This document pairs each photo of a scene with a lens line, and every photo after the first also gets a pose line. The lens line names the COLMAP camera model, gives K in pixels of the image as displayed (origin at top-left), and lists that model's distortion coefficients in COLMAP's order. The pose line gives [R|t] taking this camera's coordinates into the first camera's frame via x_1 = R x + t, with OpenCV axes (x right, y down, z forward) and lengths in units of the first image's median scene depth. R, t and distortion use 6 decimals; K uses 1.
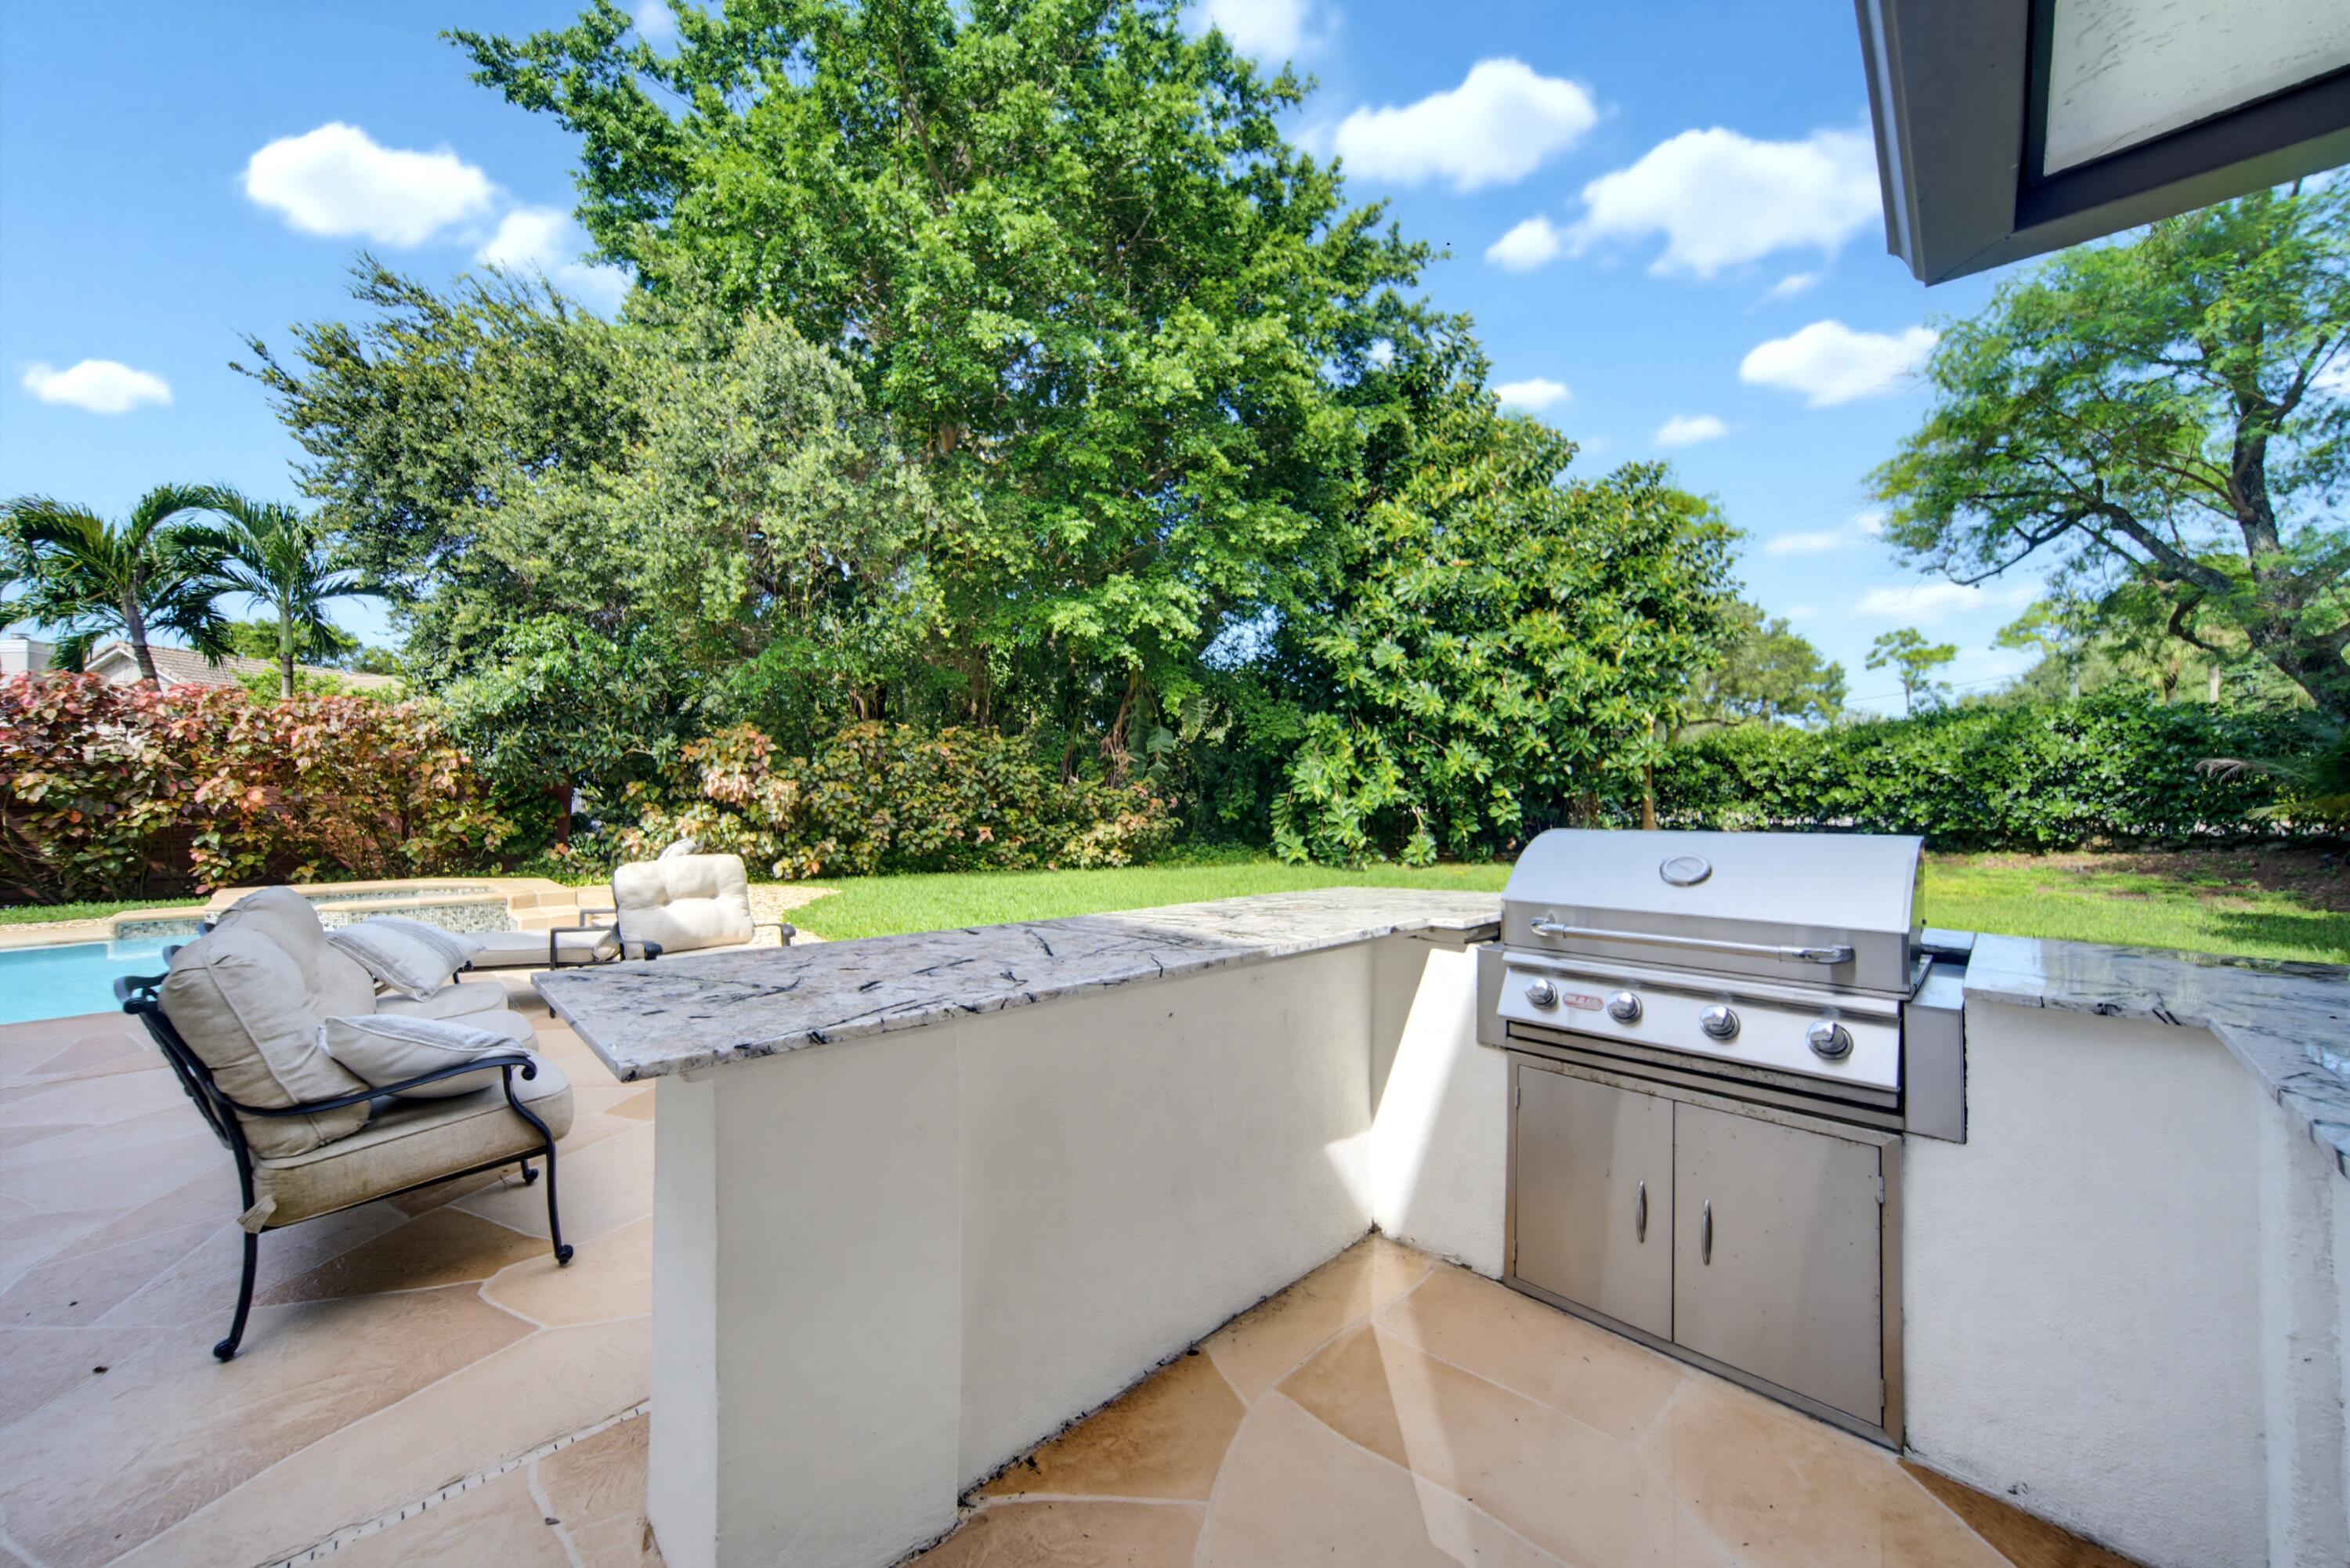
lens RADIAL K [[844.6, 0, 1162.4], [0, 844.6, 778.9], [0, 0, 1]] dist [-0.012403, 0.002990]
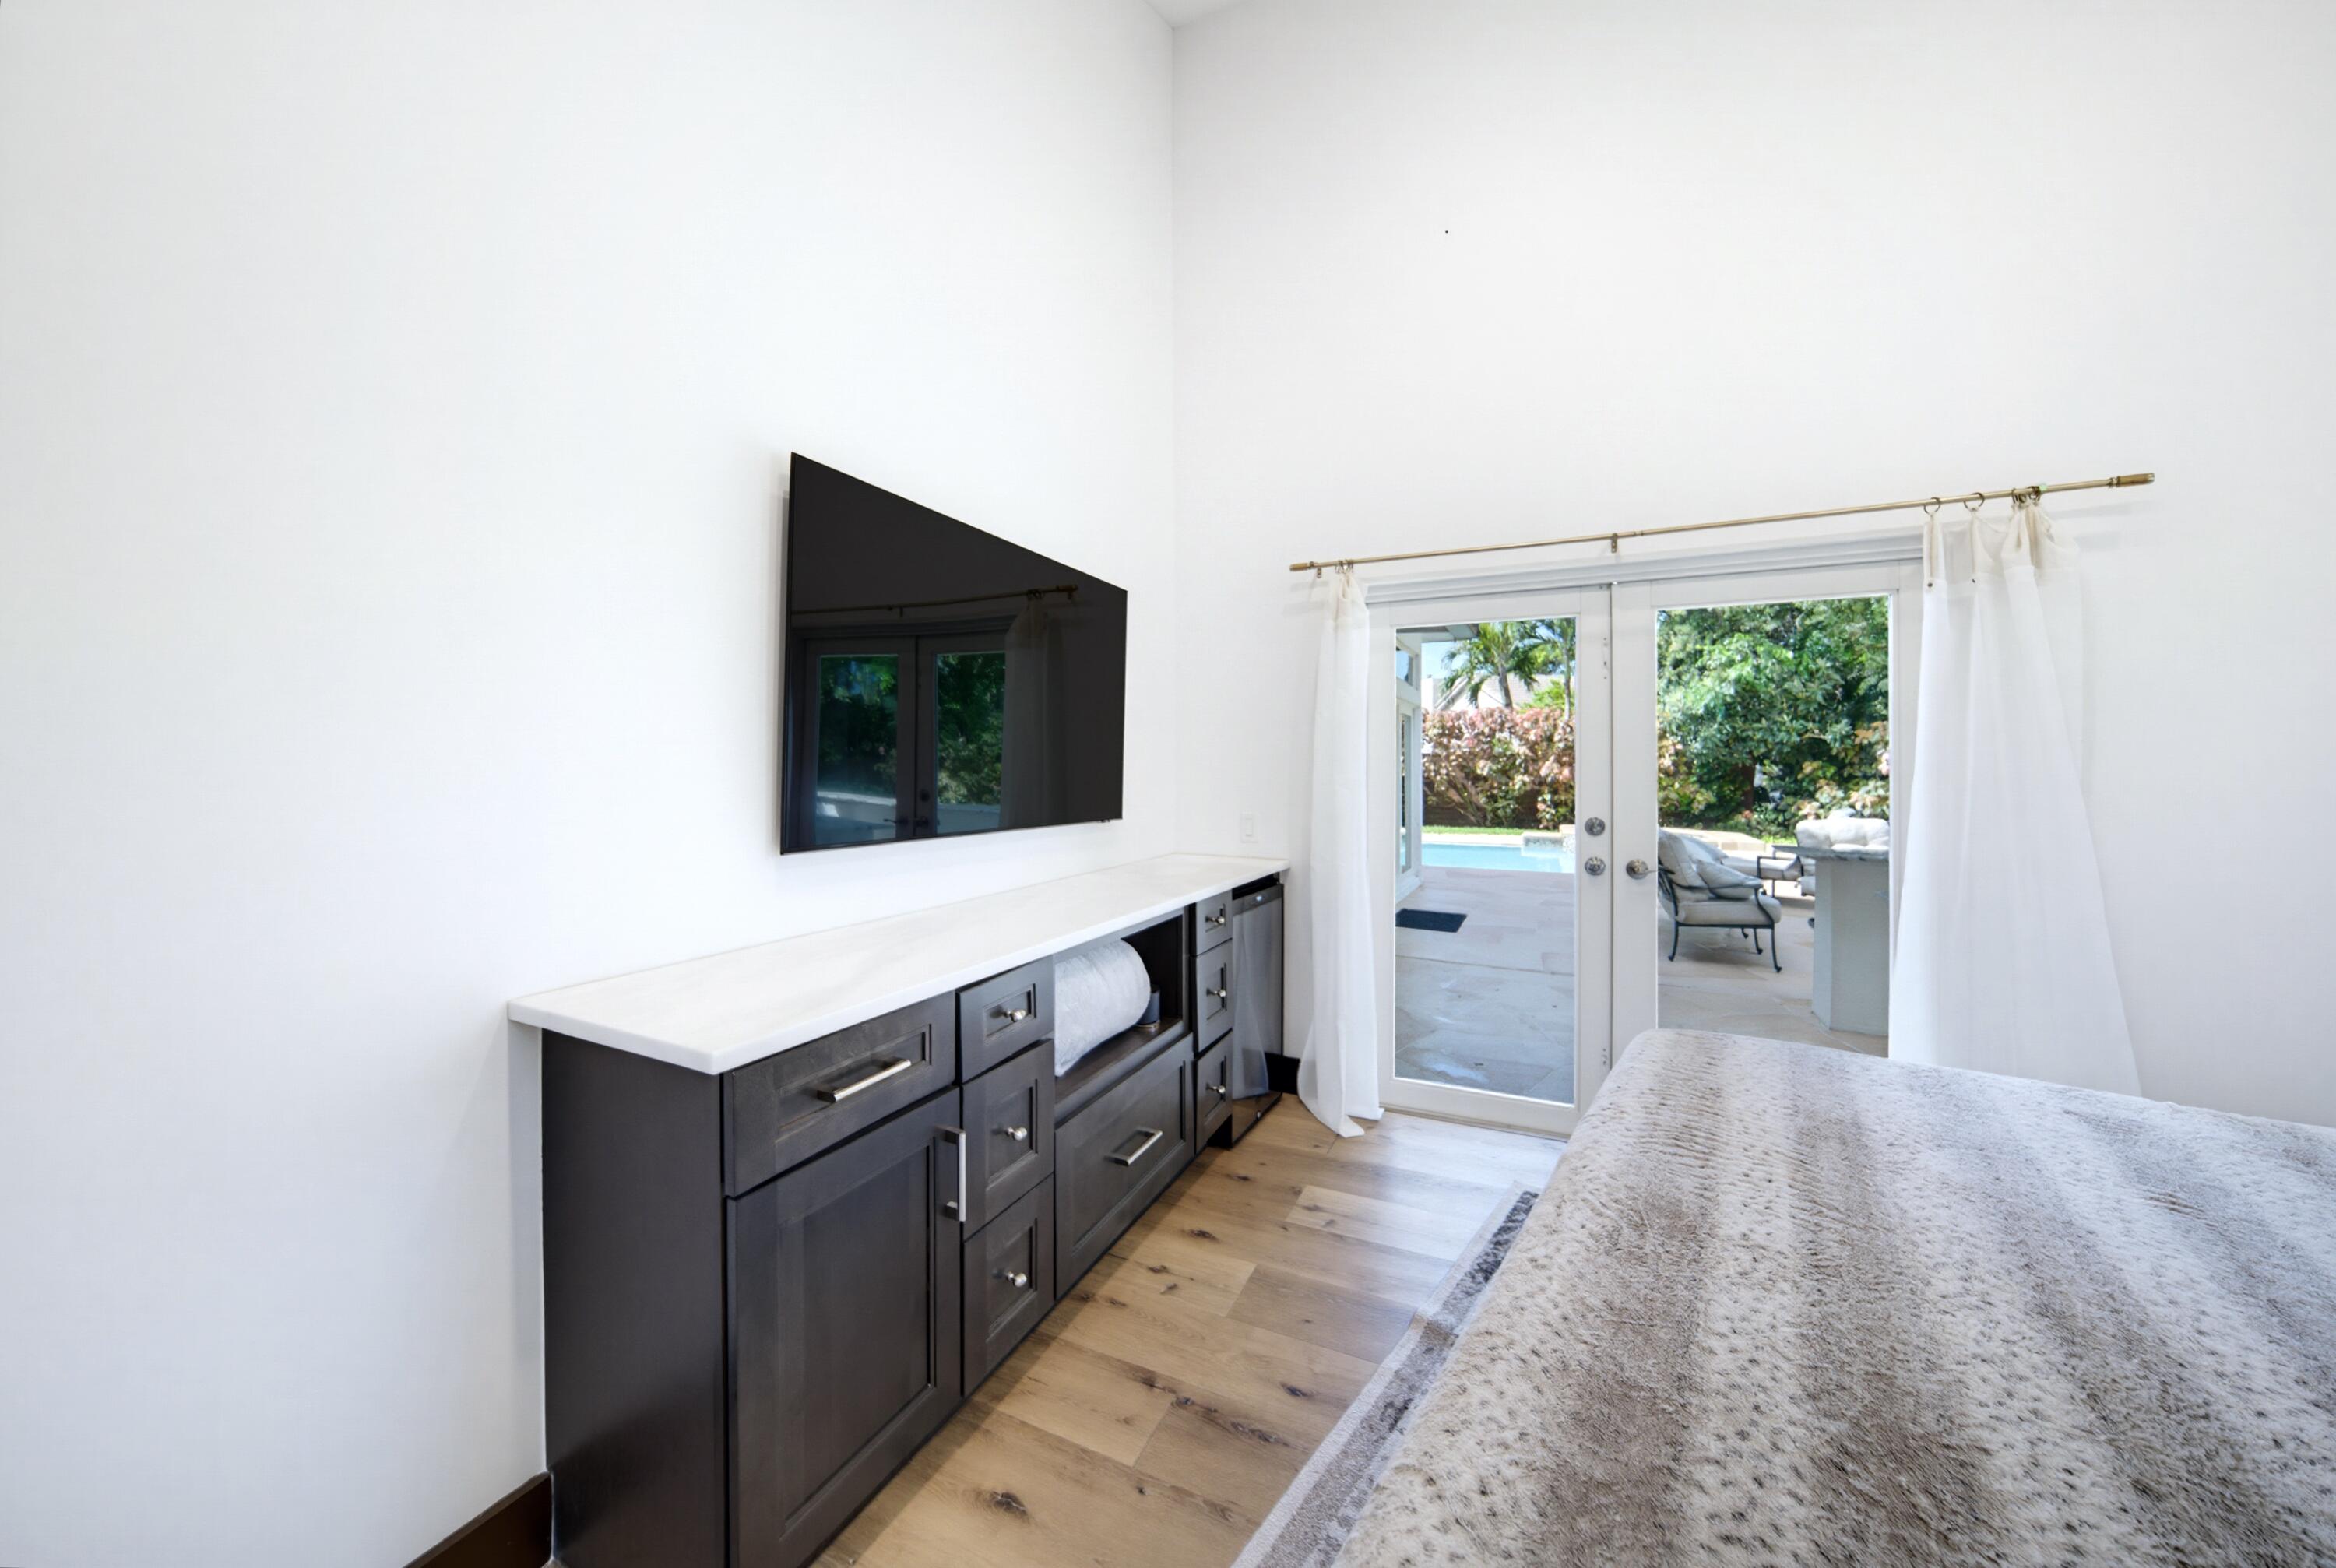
lens RADIAL K [[801.2, 0, 1170.0], [0, 801.2, 764.2], [0, 0, 1]] dist [0.001196, 0.000127]
pose [[0.329037, -0.003065, -0.944312, 0.157738], [0.018421, 0.999825, 0.003174, -0.014071], [0.944137, -0.018439, 0.329036, -0.248165]]
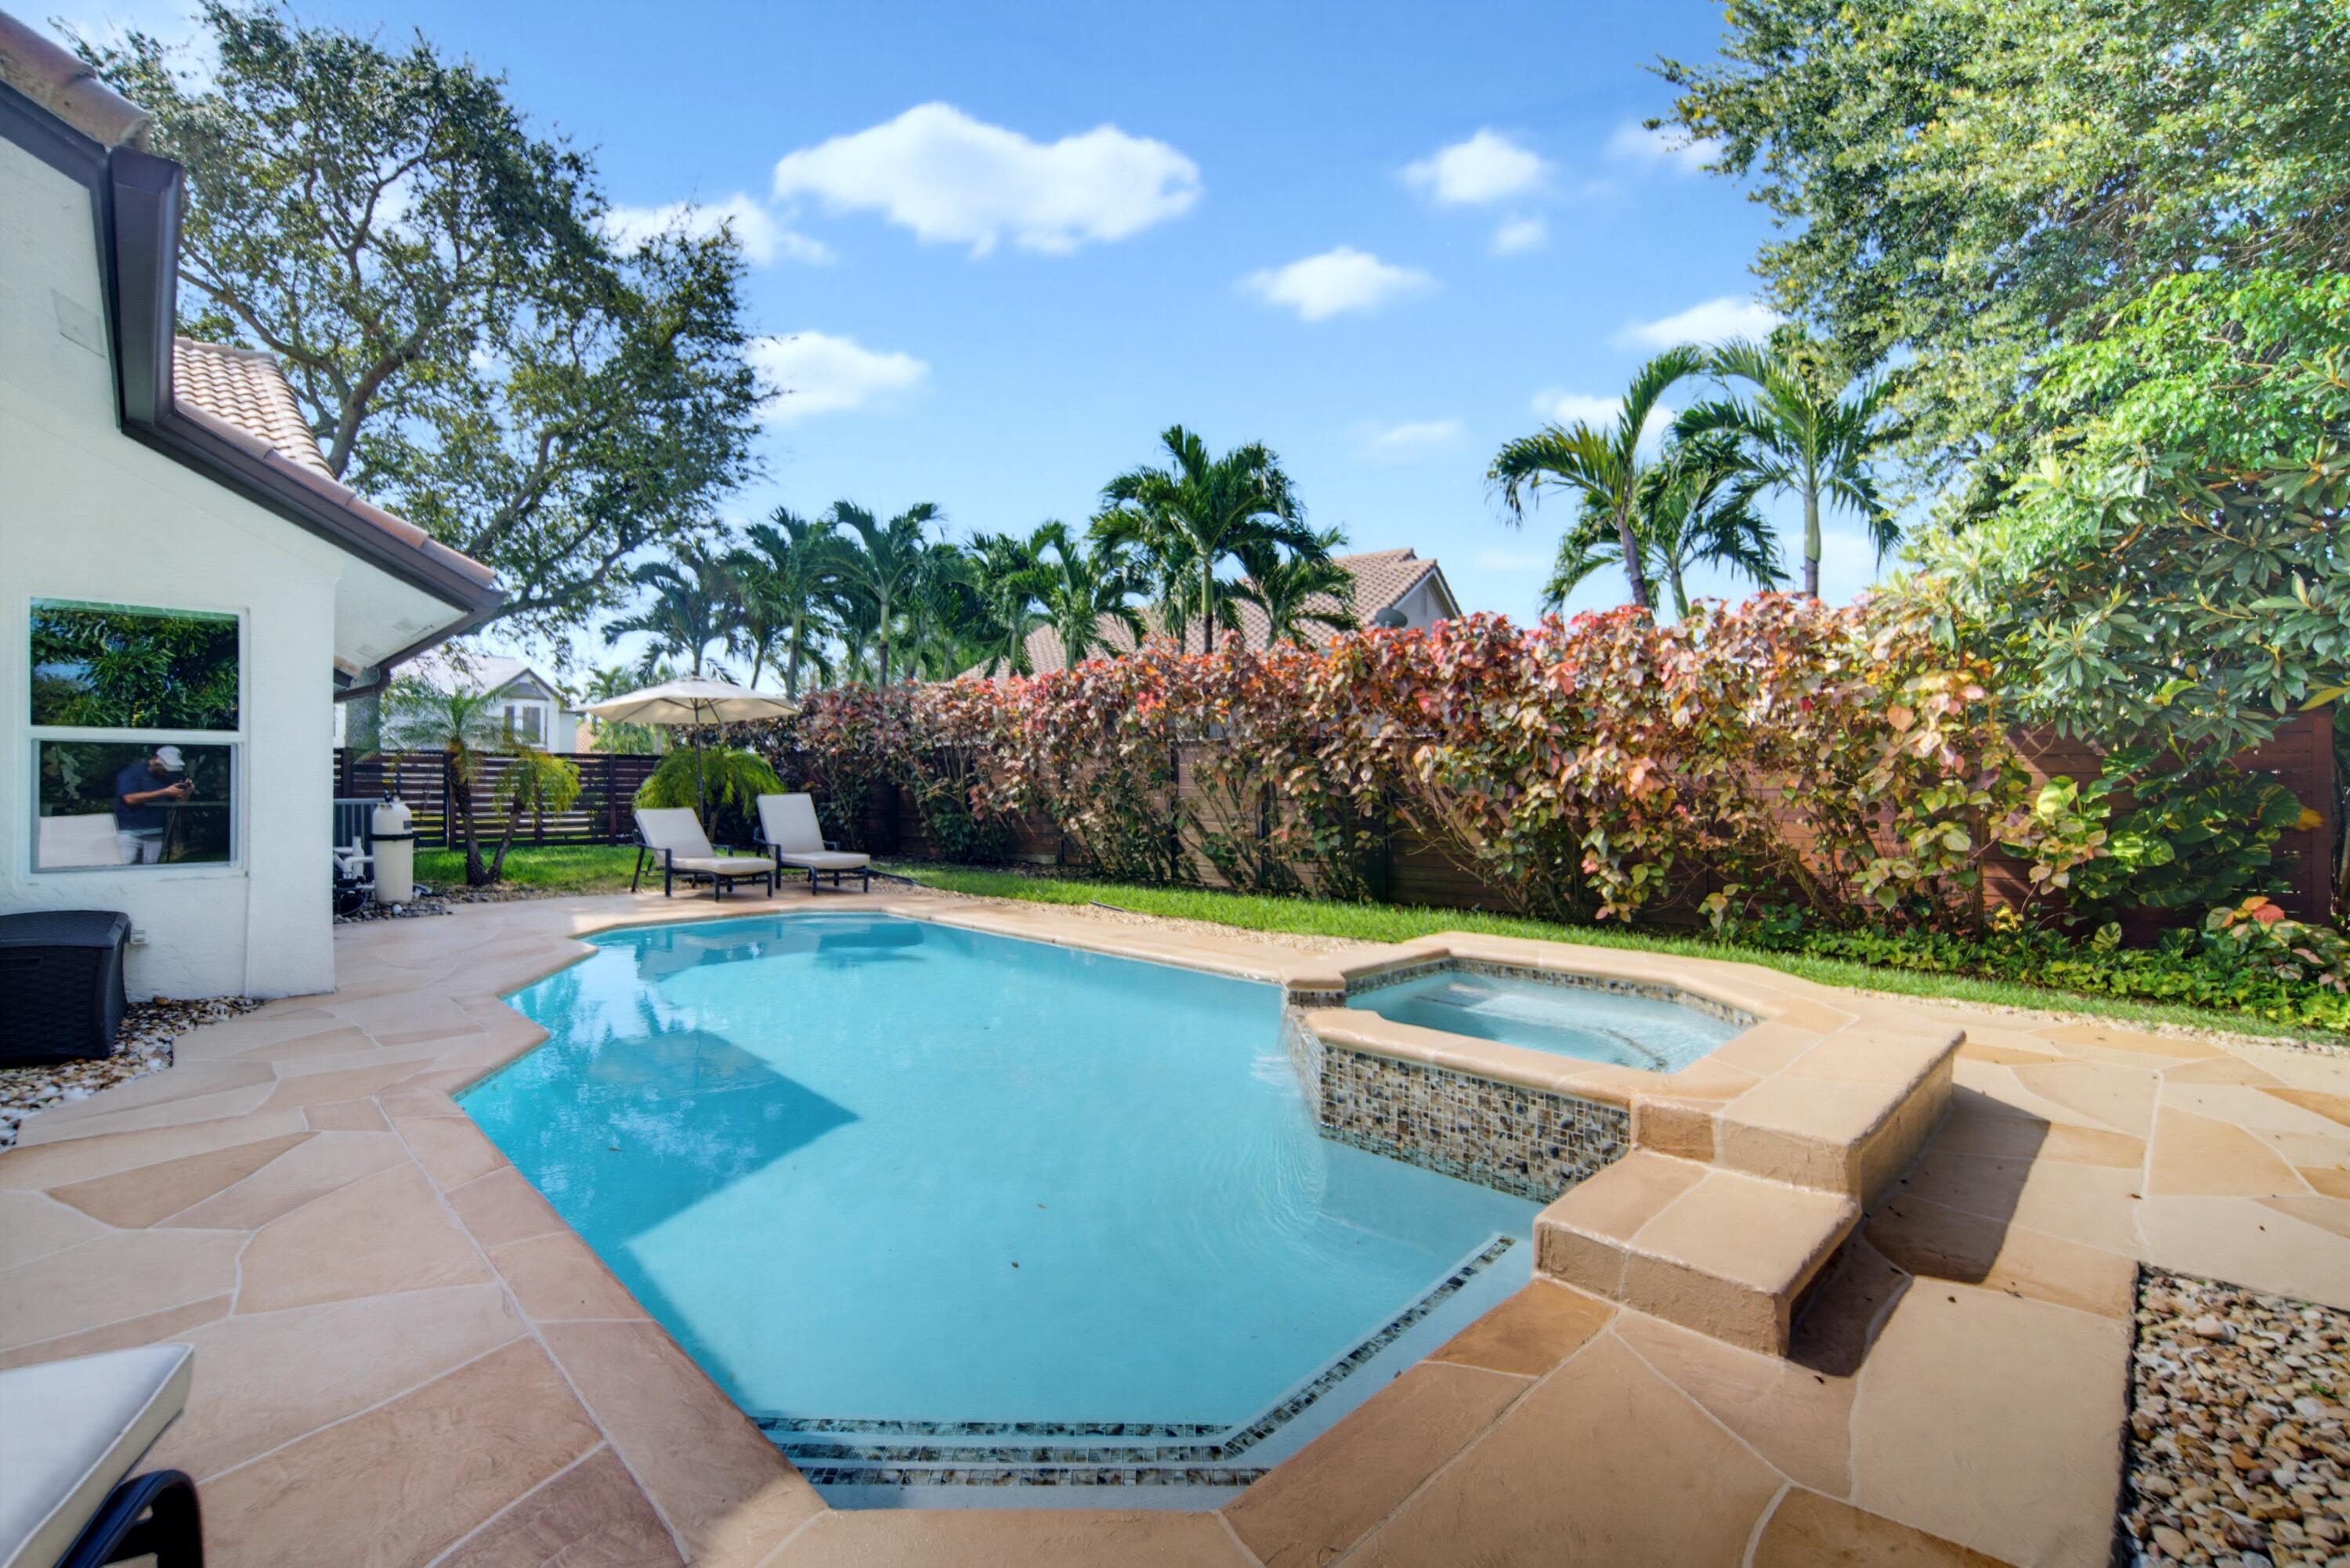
lens RADIAL K [[1021.4, 0, 1169.1], [0, 1021.4, 771.0], [0, 0, 1]] dist [-0.002483, 0.000772]
pose [[-0.010554, -0.007178, -0.999919, -0.268270], [0.021716, 0.999737, -0.007406, 0.013496], [0.999708, -0.021792, -0.010395, 0.552064]]
